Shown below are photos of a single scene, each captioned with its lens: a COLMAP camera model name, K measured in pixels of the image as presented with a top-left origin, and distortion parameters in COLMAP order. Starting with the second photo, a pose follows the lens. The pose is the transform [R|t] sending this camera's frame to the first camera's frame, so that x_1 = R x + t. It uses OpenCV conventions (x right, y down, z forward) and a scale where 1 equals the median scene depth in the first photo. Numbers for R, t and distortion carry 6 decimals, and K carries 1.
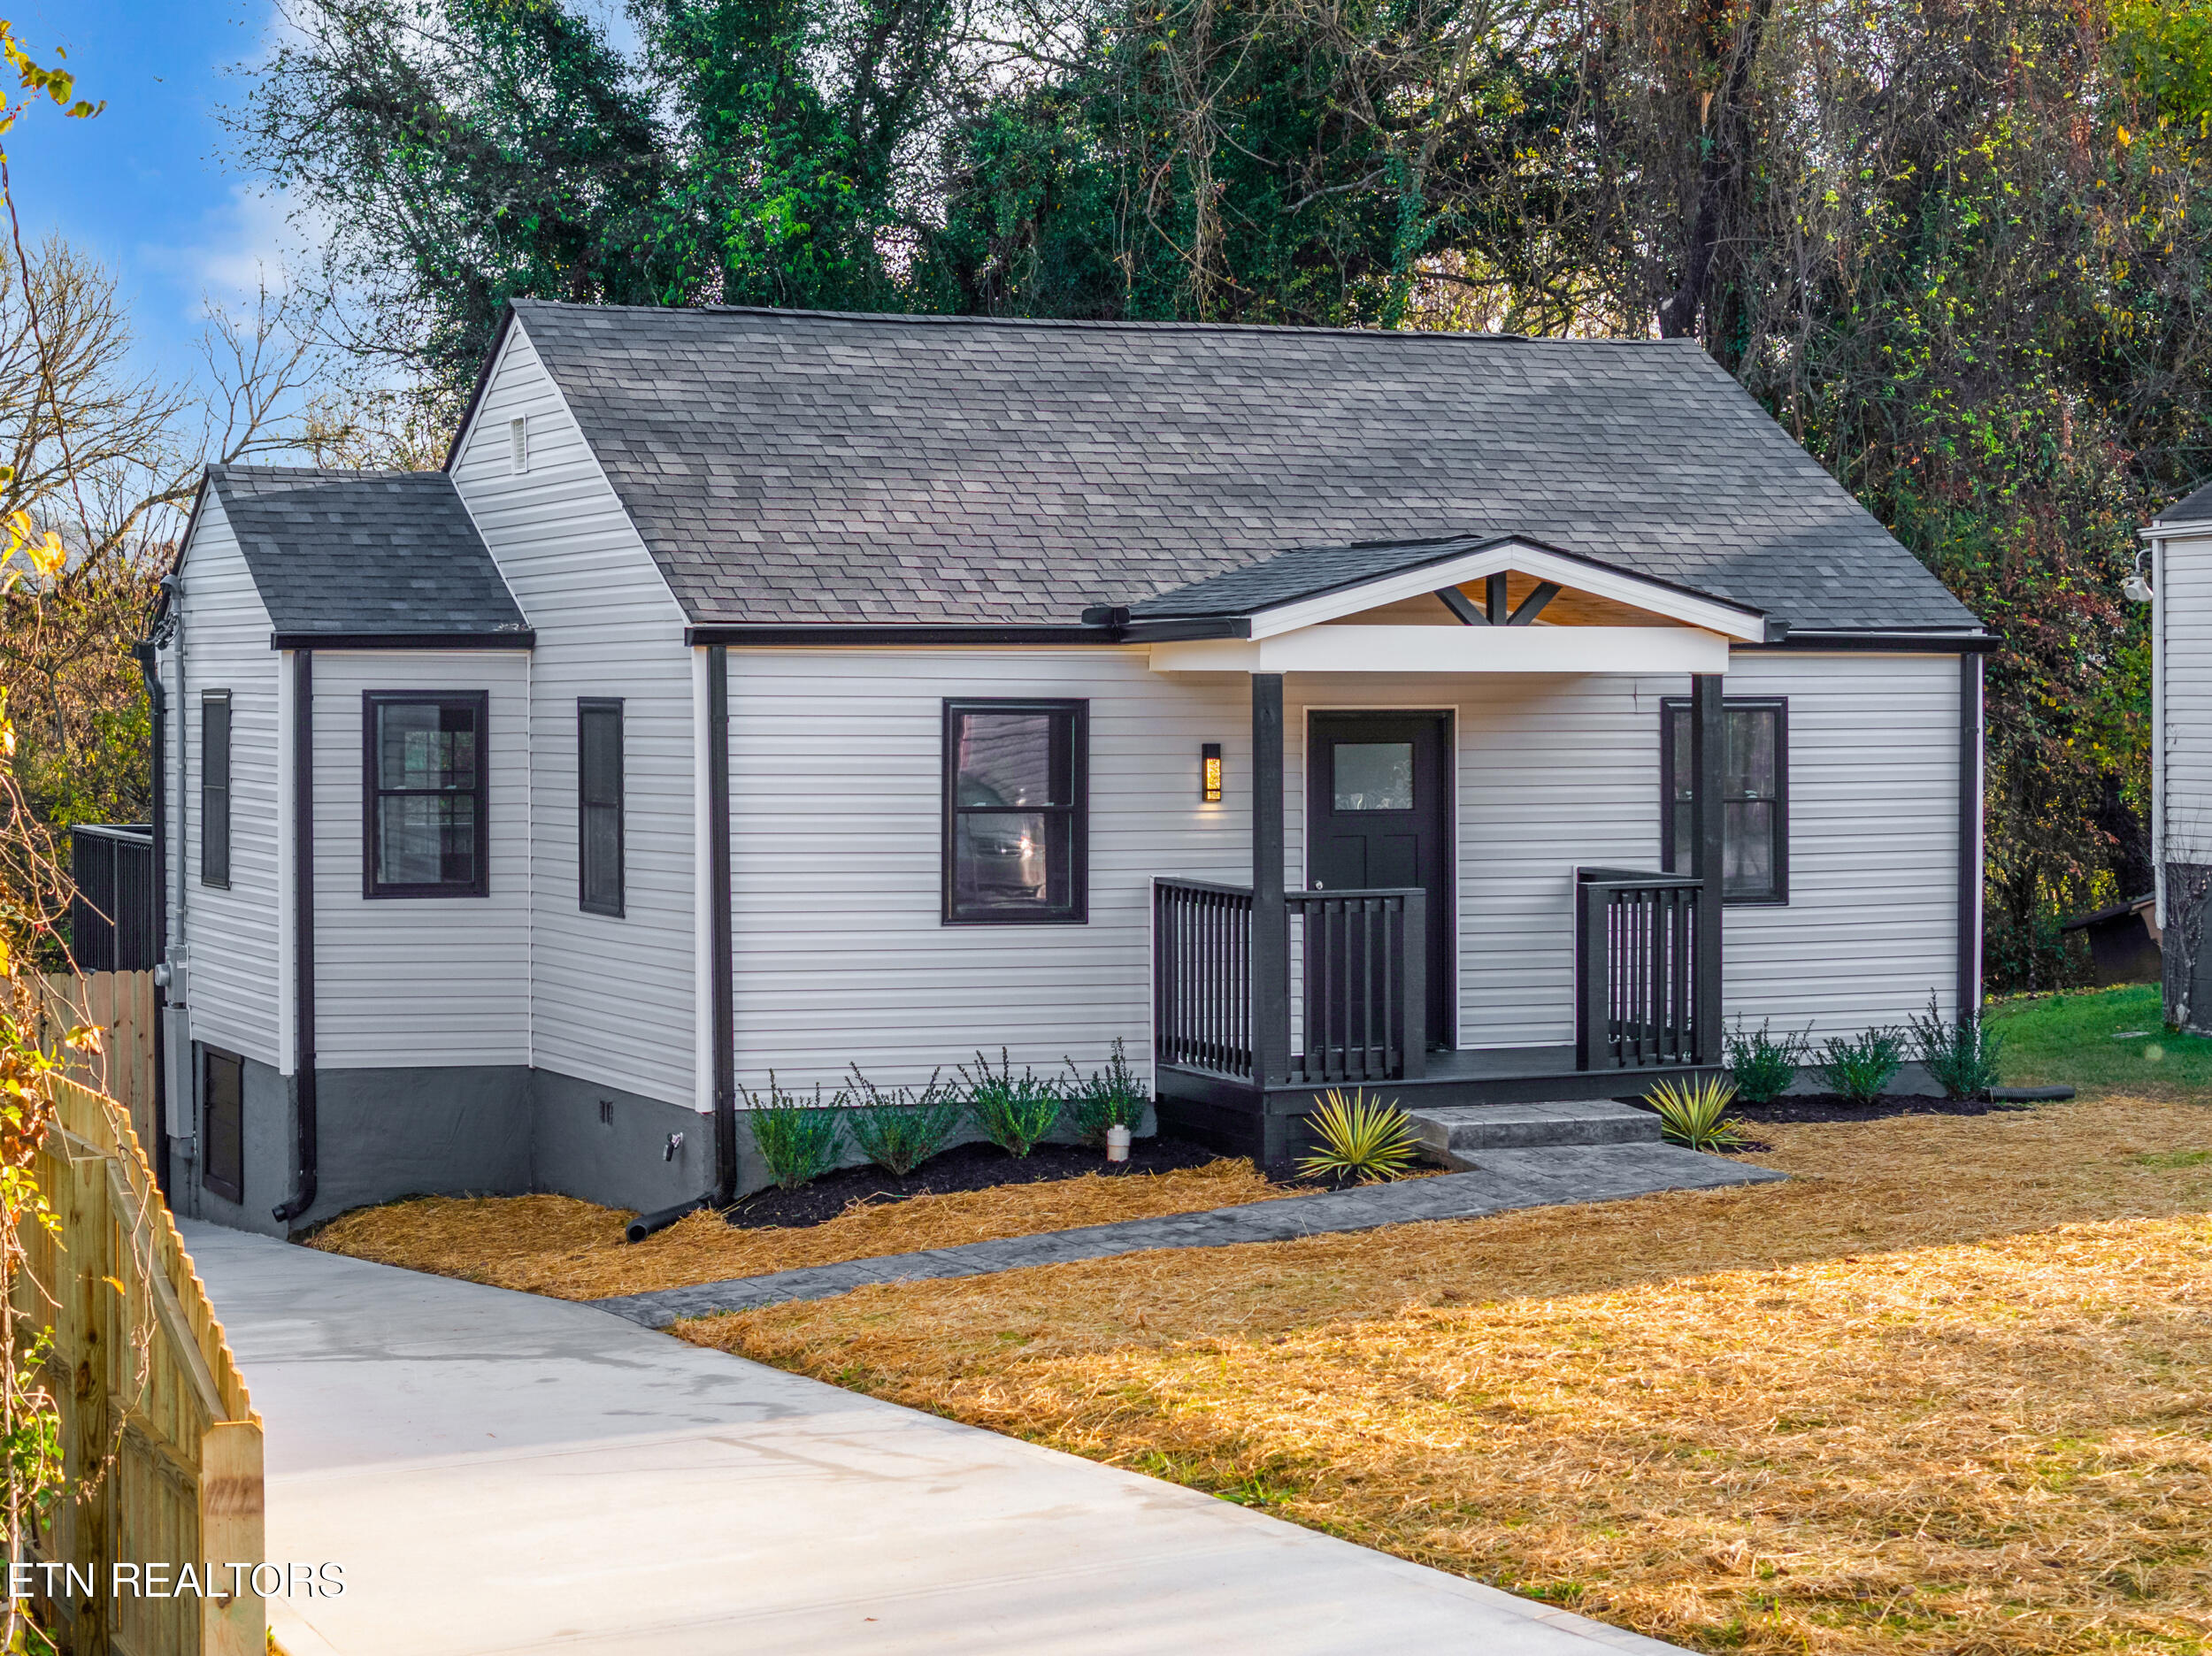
lens RADIAL K [[4530.6, 0, 1106.0], [0, 4530.6, 828.0], [0, 0, 1]] dist [-0.038547, 0.109835]
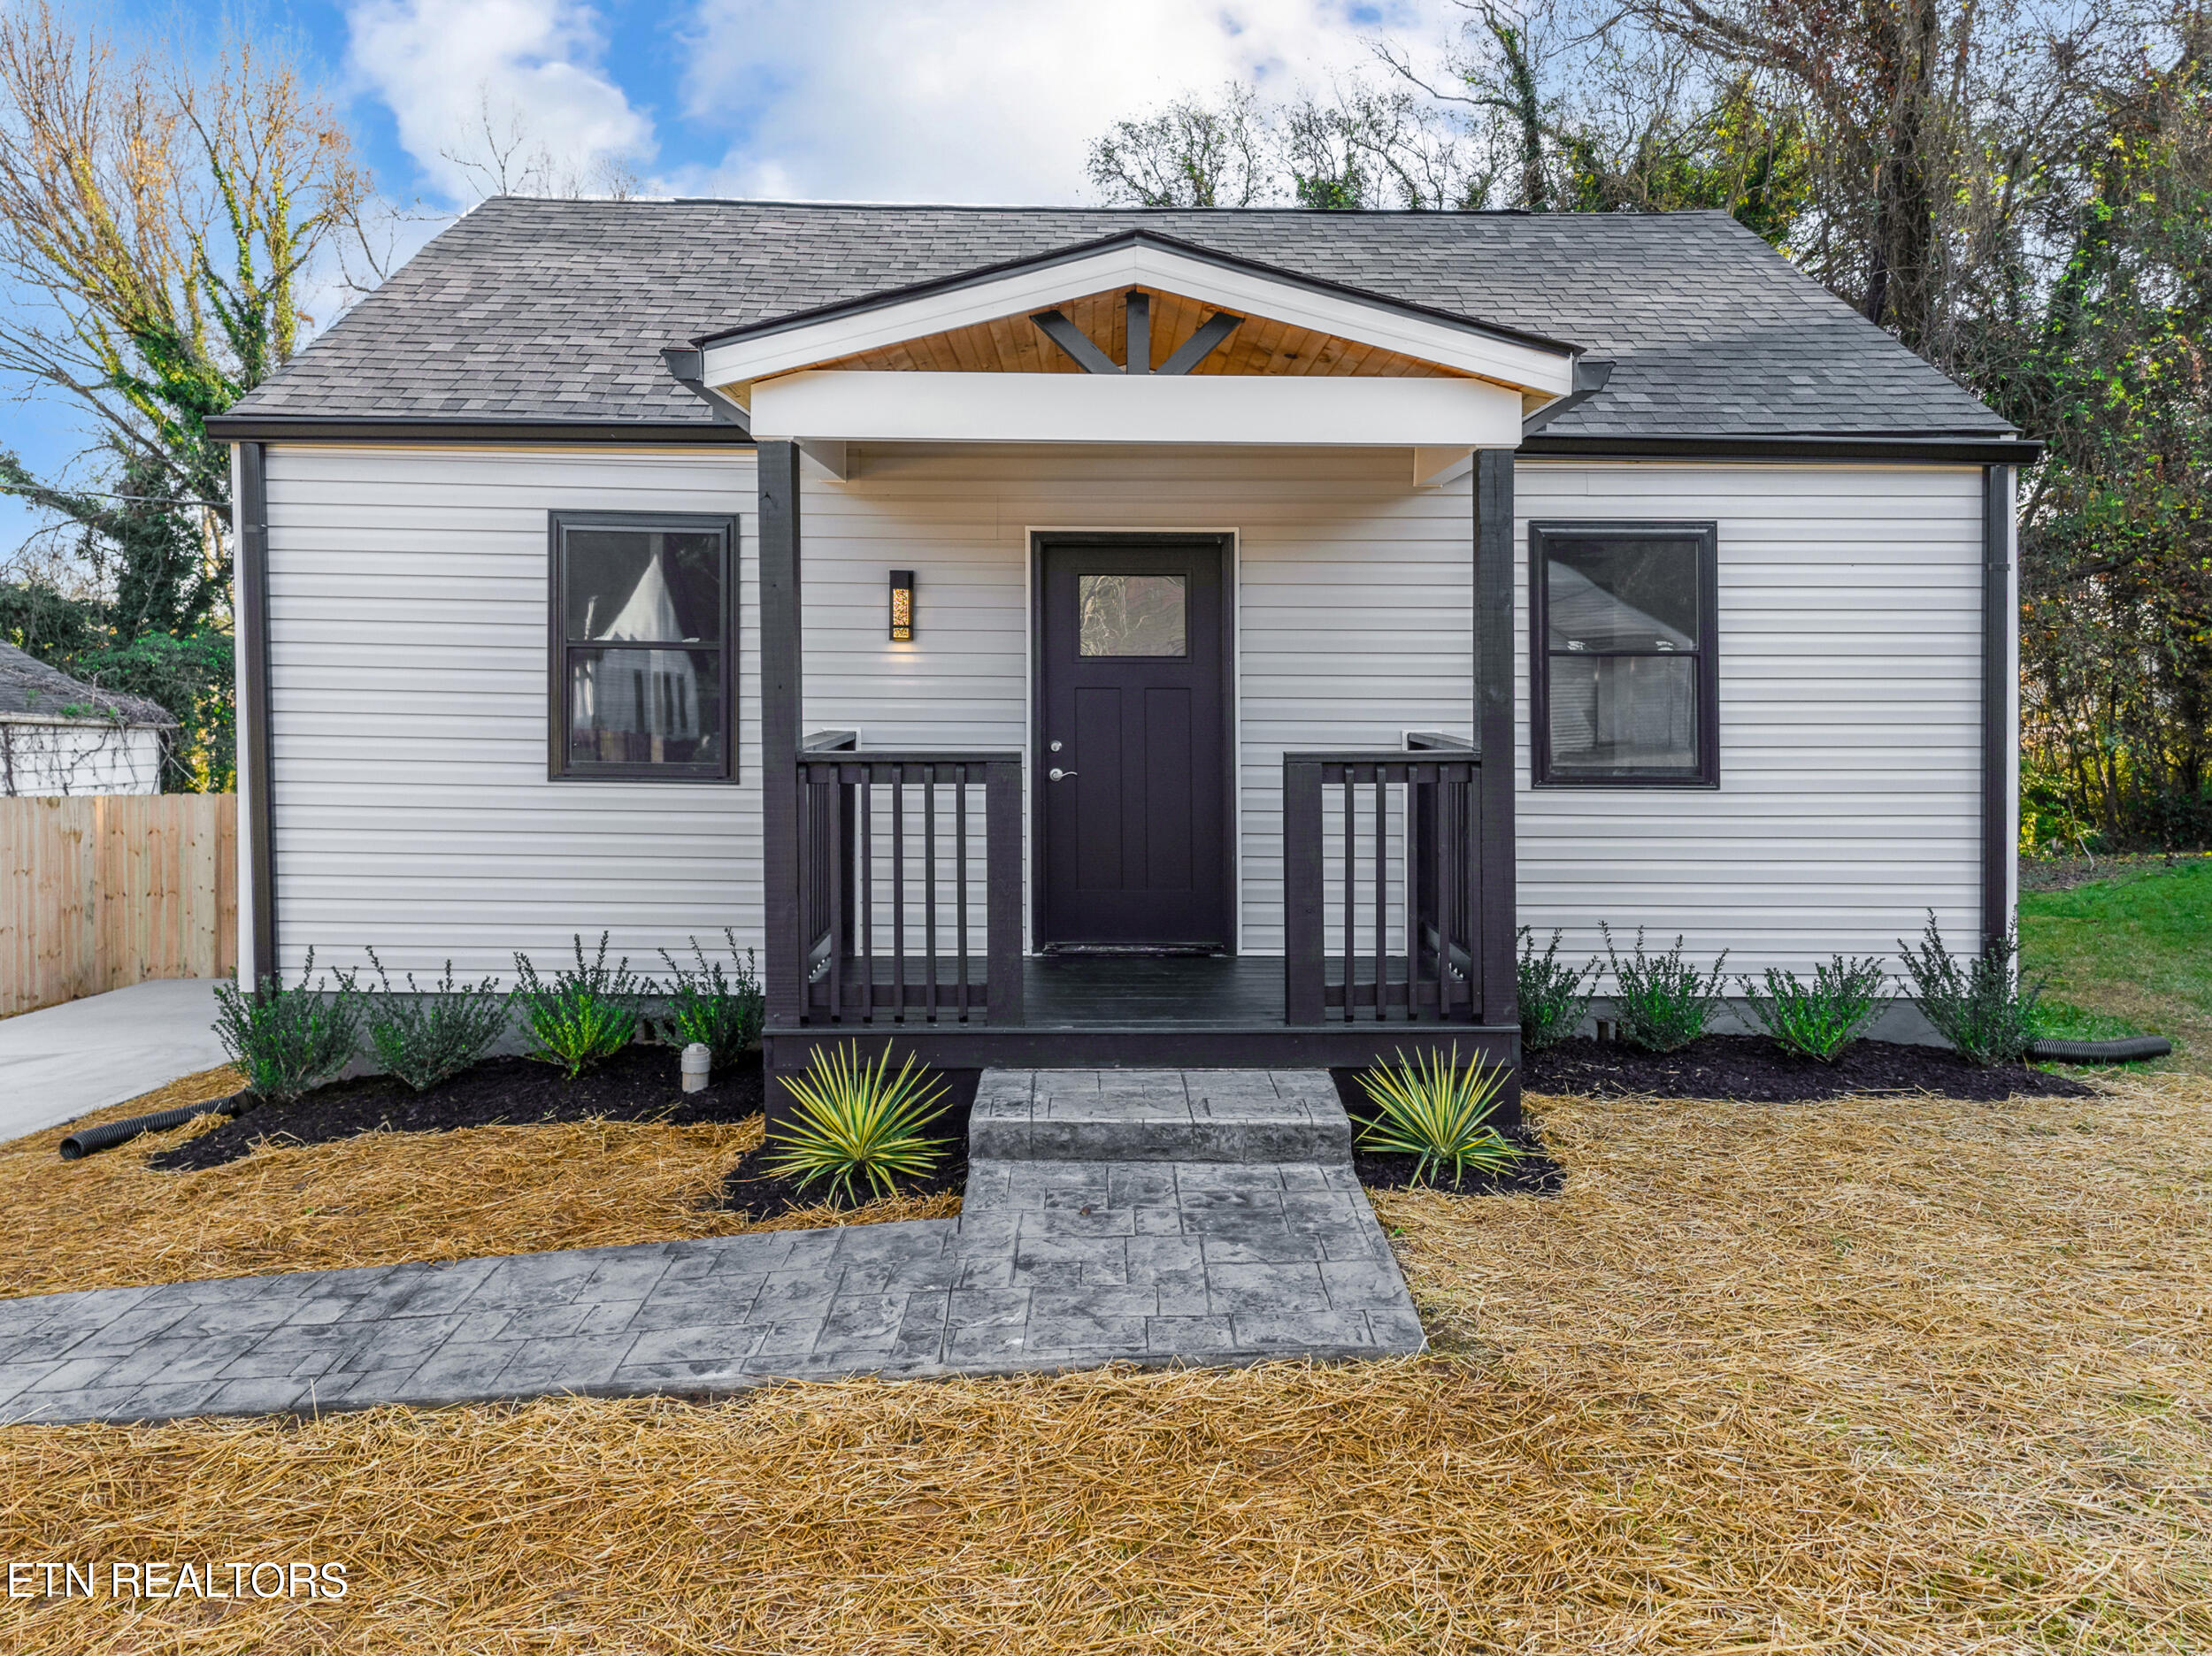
lens RADIAL K [[1599.7, 0, 1095.3], [0, 1599.7, 680.8], [0, 0, 1]] dist [0.037430, -0.001206]
pose [[0.921321, 0.011073, -0.388644, 0.169381], [-0.021003, 0.999552, -0.021311, 0.006962], [0.388234, 0.027797, 0.921141, 0.745291]]
